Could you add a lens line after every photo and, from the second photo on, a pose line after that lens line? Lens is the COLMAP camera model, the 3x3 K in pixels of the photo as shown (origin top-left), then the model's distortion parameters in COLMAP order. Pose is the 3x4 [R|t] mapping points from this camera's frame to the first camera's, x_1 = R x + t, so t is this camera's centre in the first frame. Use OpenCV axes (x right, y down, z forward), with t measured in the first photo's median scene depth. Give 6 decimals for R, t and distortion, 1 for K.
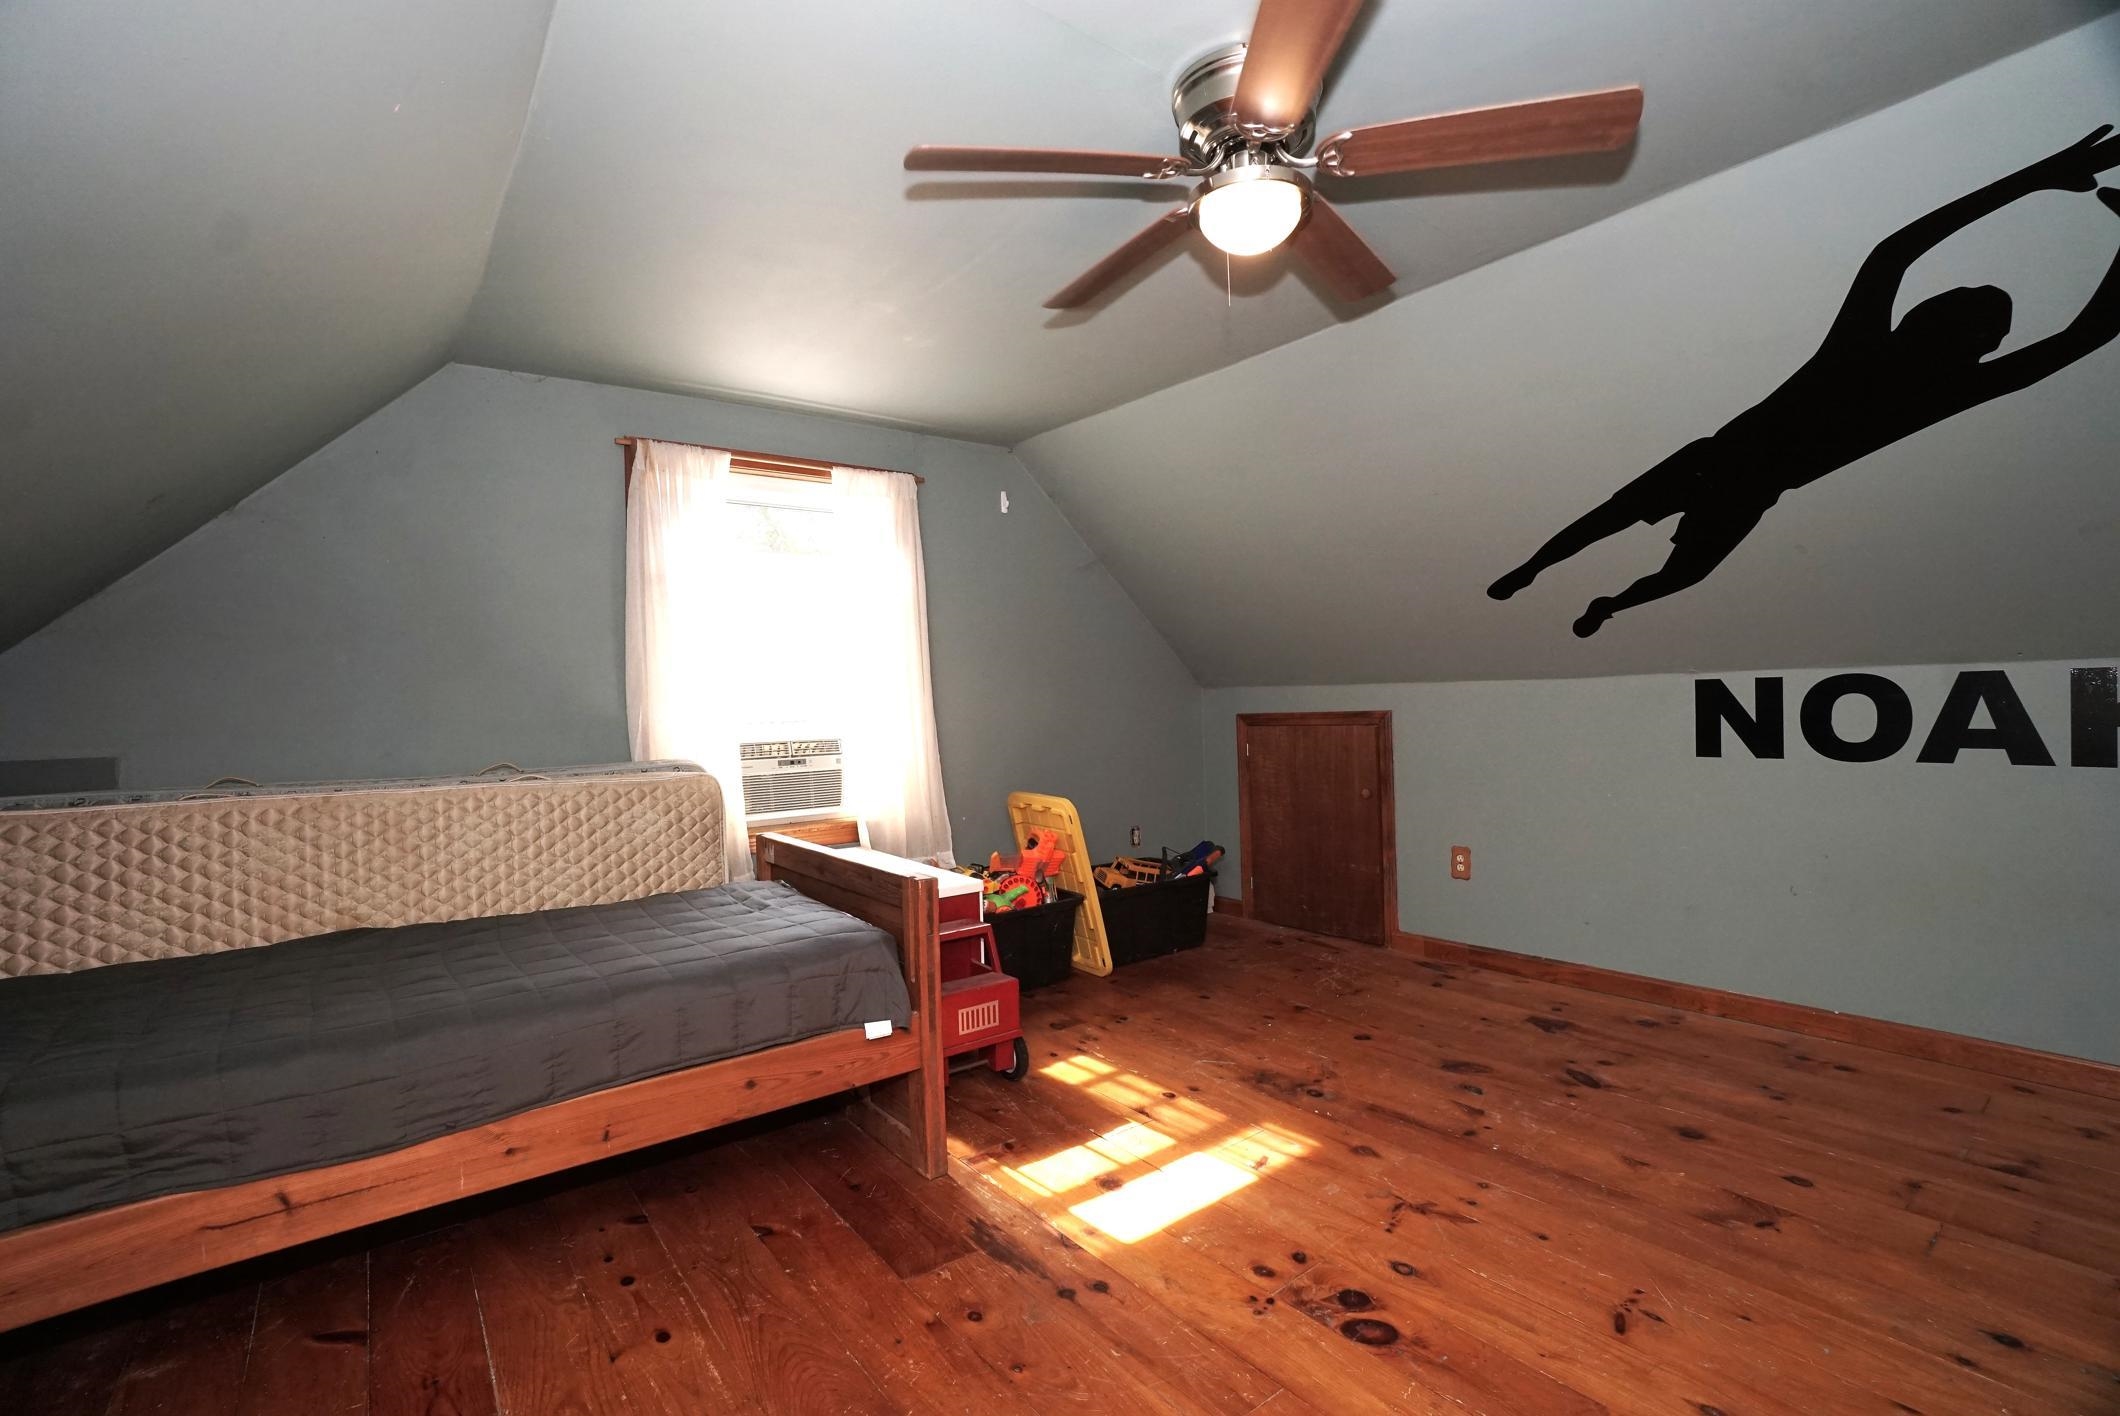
lens RADIAL K [[943.7, 0, 1045.3], [0, 943.7, 712.1], [0, 0, 1]] dist [-0.060437, 0.019229]
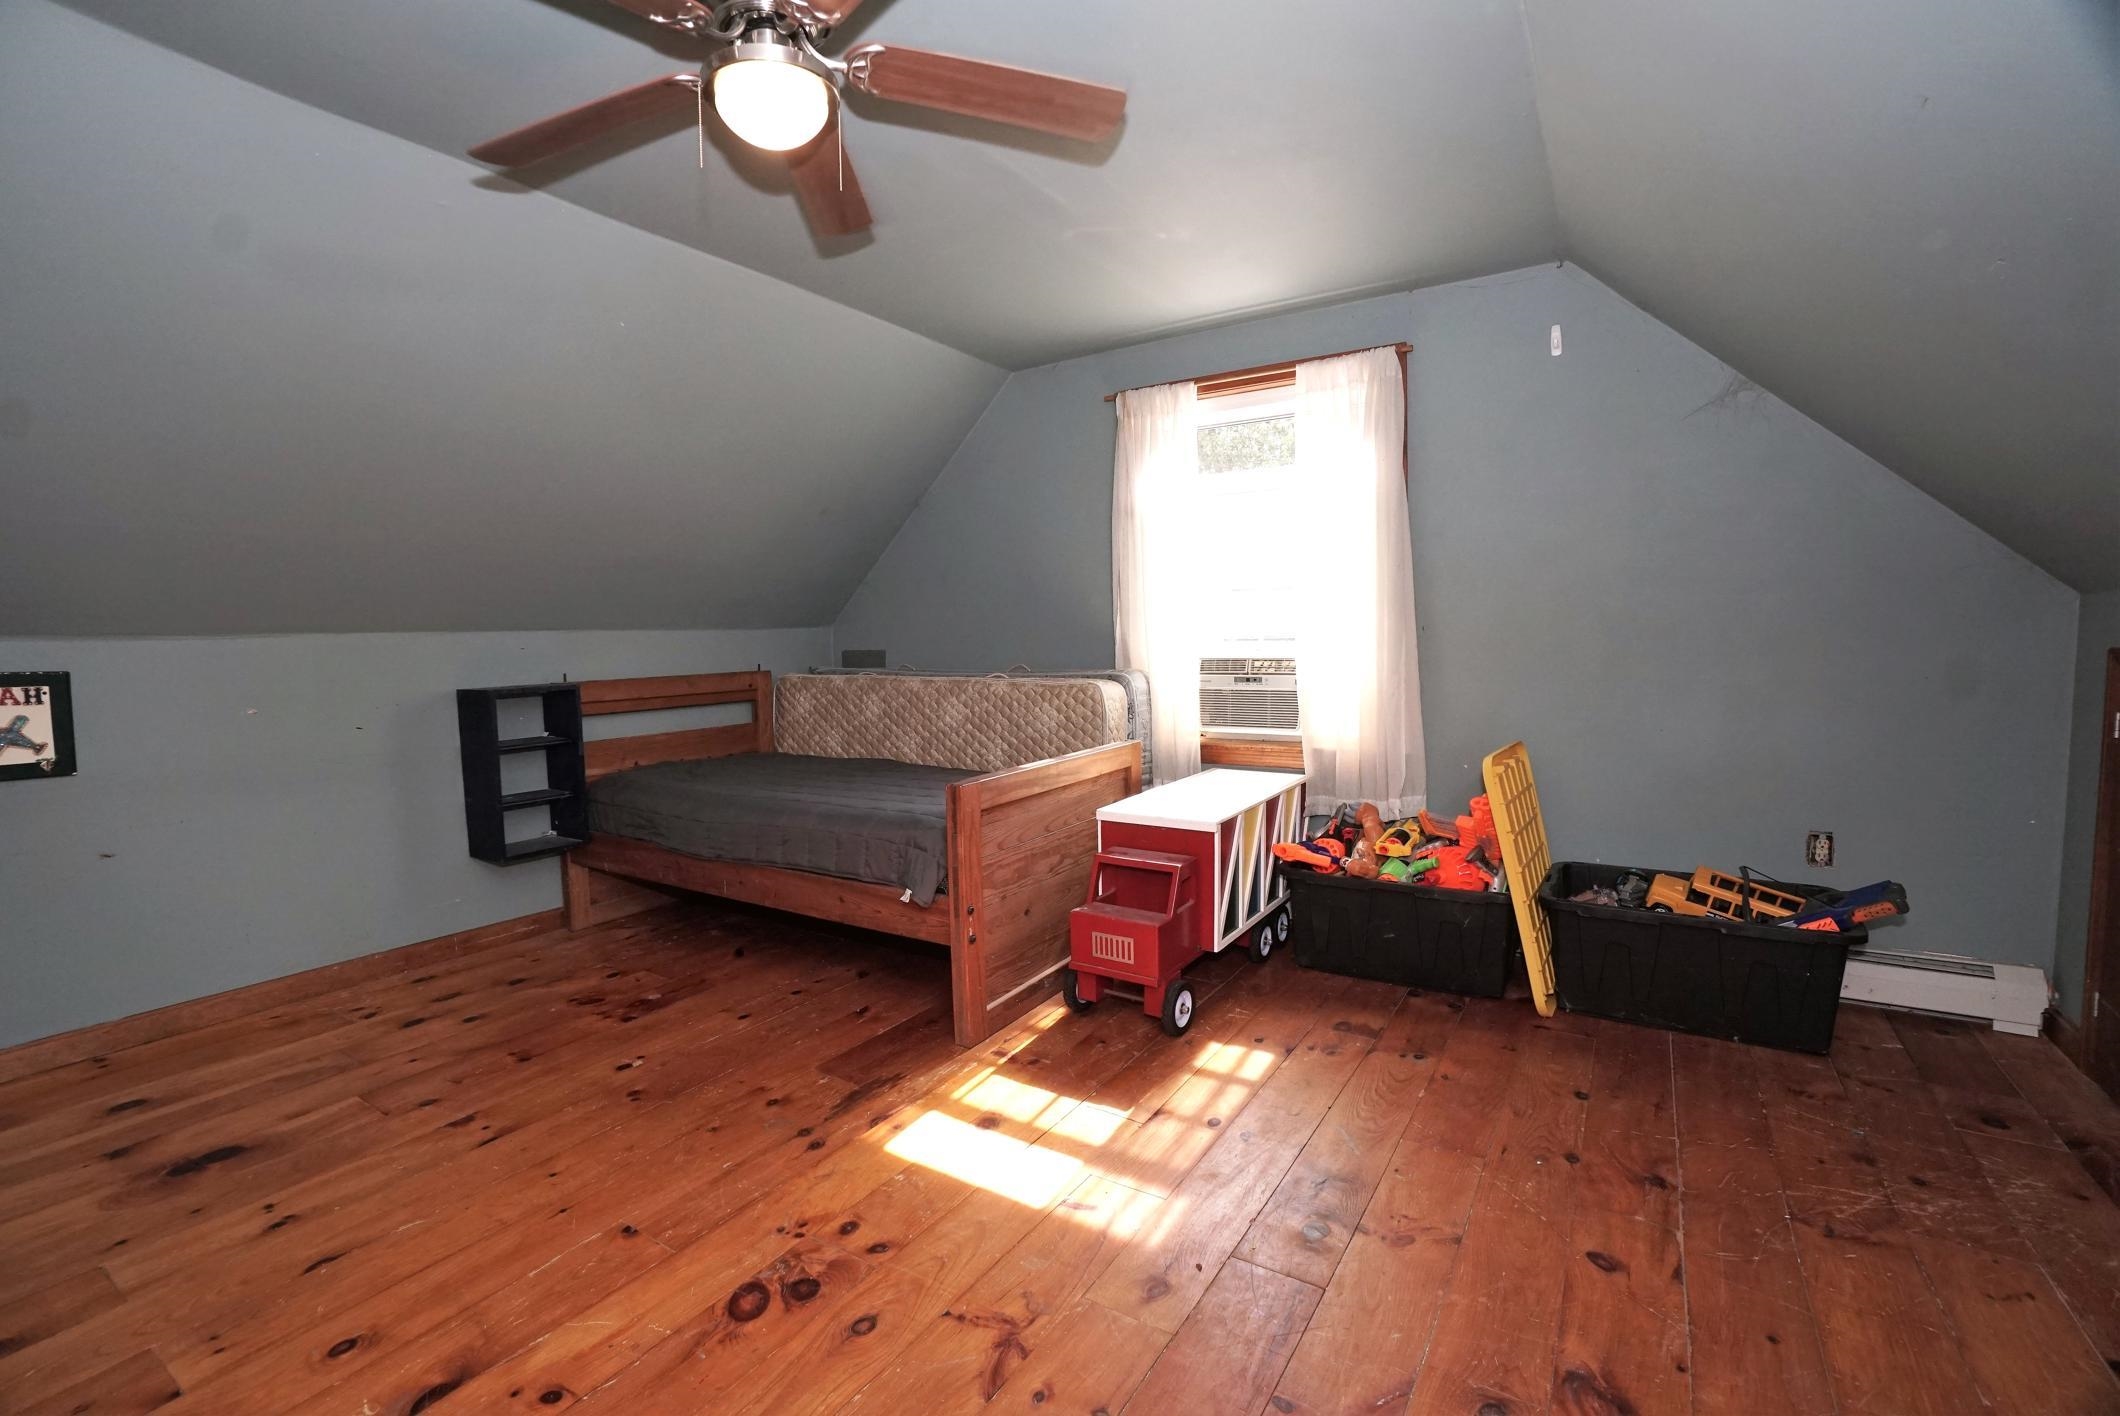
lens RADIAL K [[943.7, 0, 1047.7], [0, 943.7, 703.1], [0, 0, 1]] dist [-0.060437, 0.019229]
pose [[0.326626, 0.087674, -0.941078, 0.804148], [-0.000559, 0.995706, 0.092569, -0.019258], [0.945153, -0.029709, 0.325273, 0.620471]]
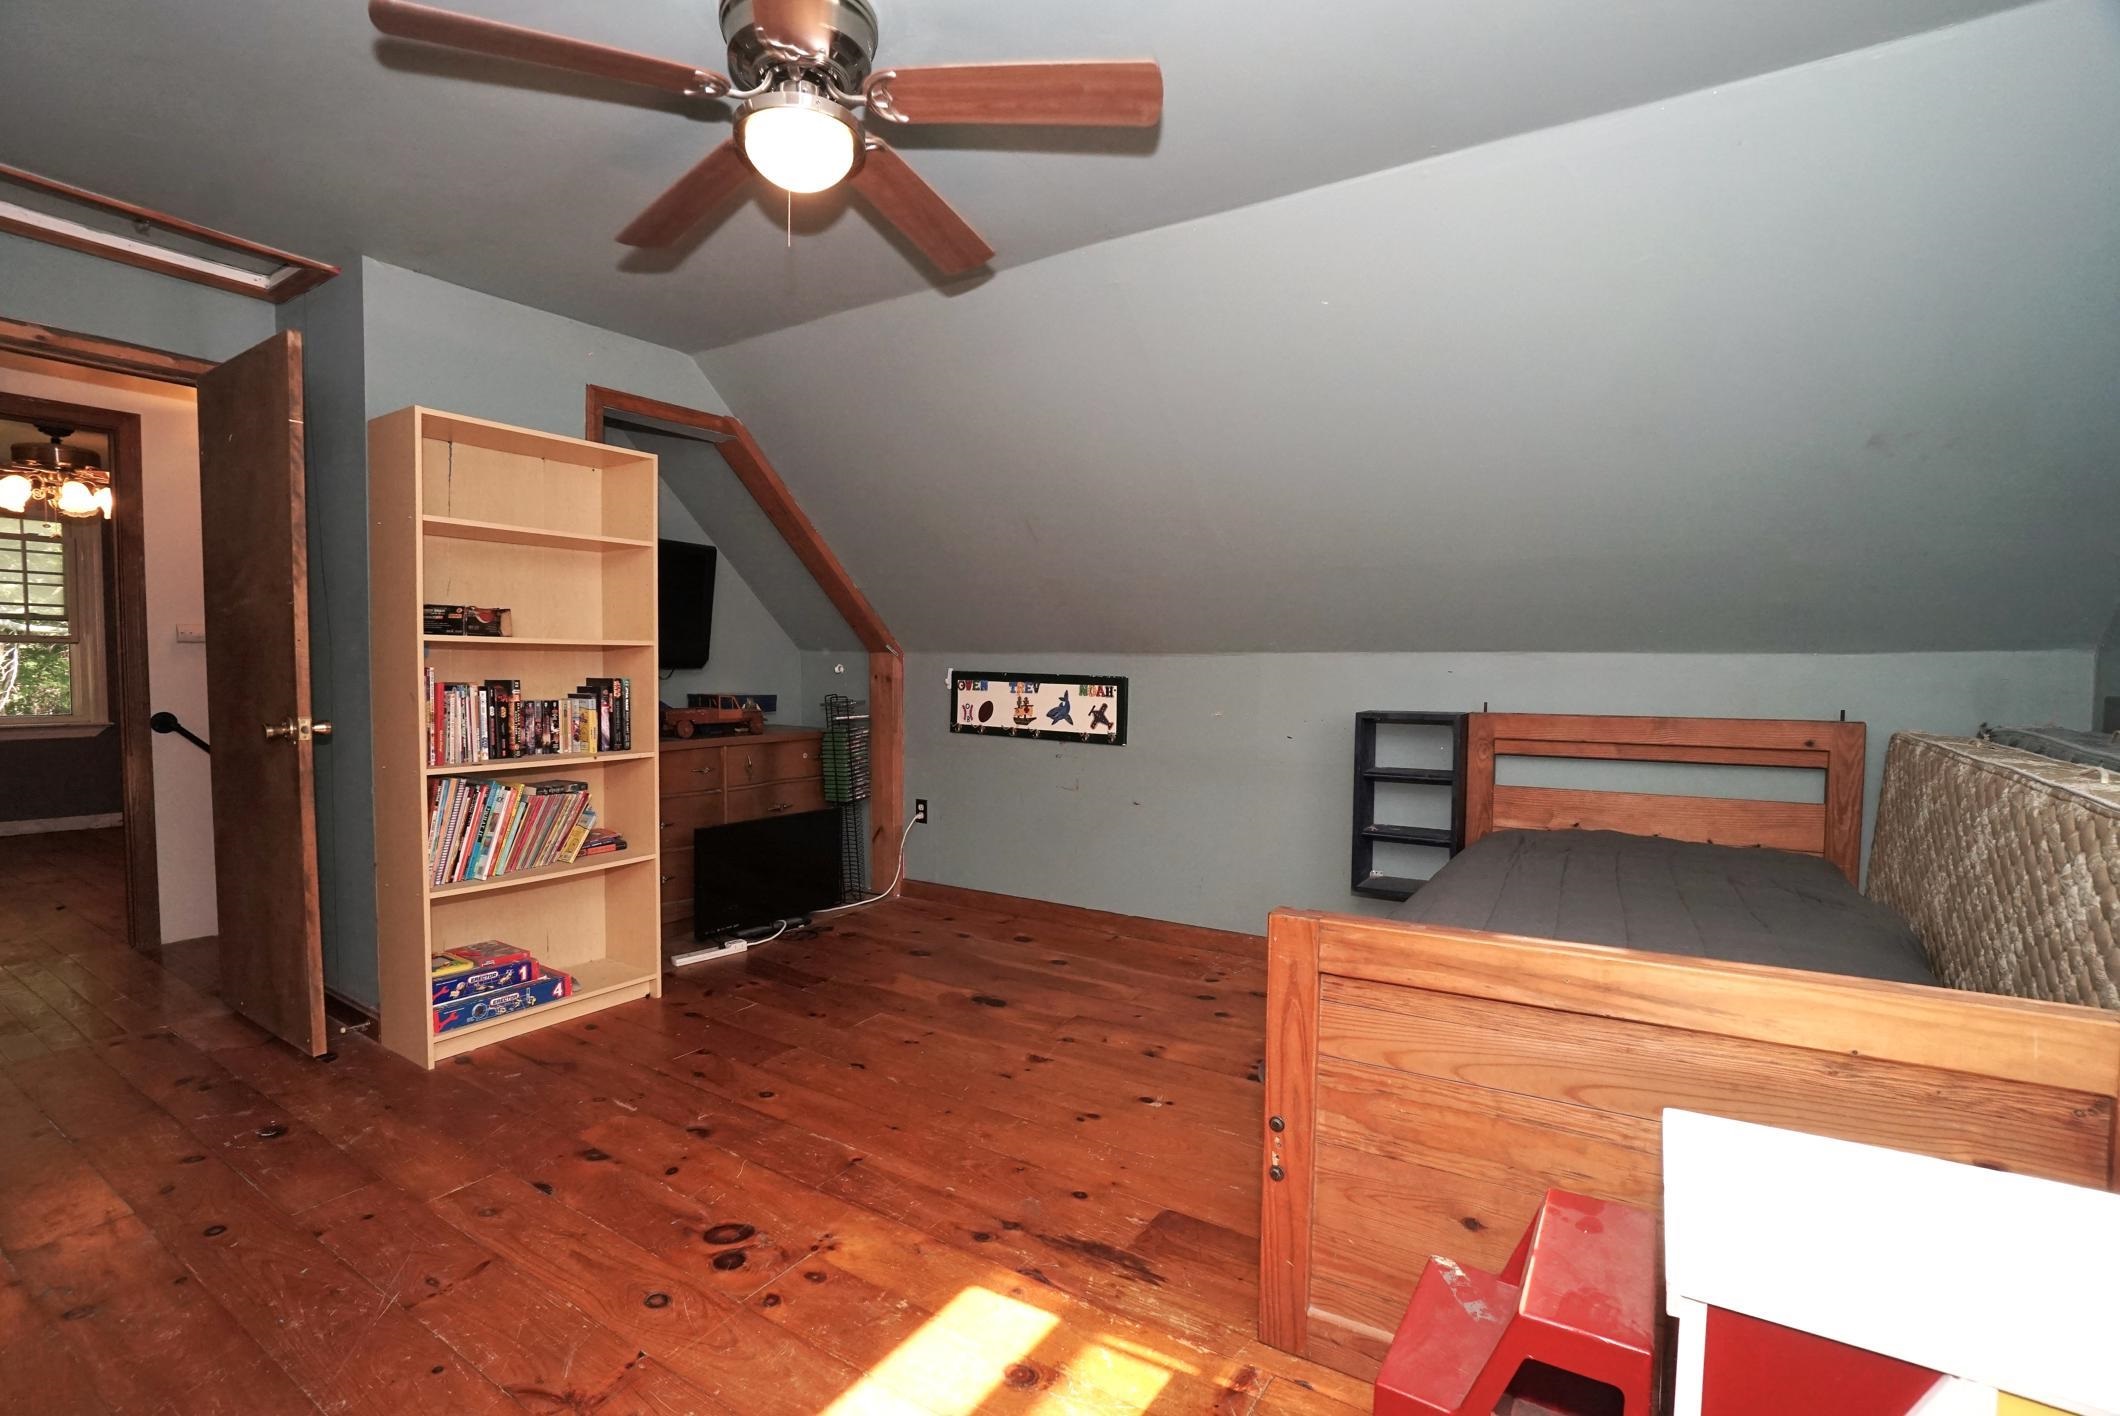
lens RADIAL K [[943.7, 0, 1014.4], [0, 943.7, 708.3], [0, 0, 1]] dist [-0.060437, 0.019229]
pose [[-0.948259, 0.033954, -0.315677, 0.221138], [0.015168, 0.997975, 0.061778, -0.009659], [0.317135, 0.053794, -0.946853, 1.314586]]
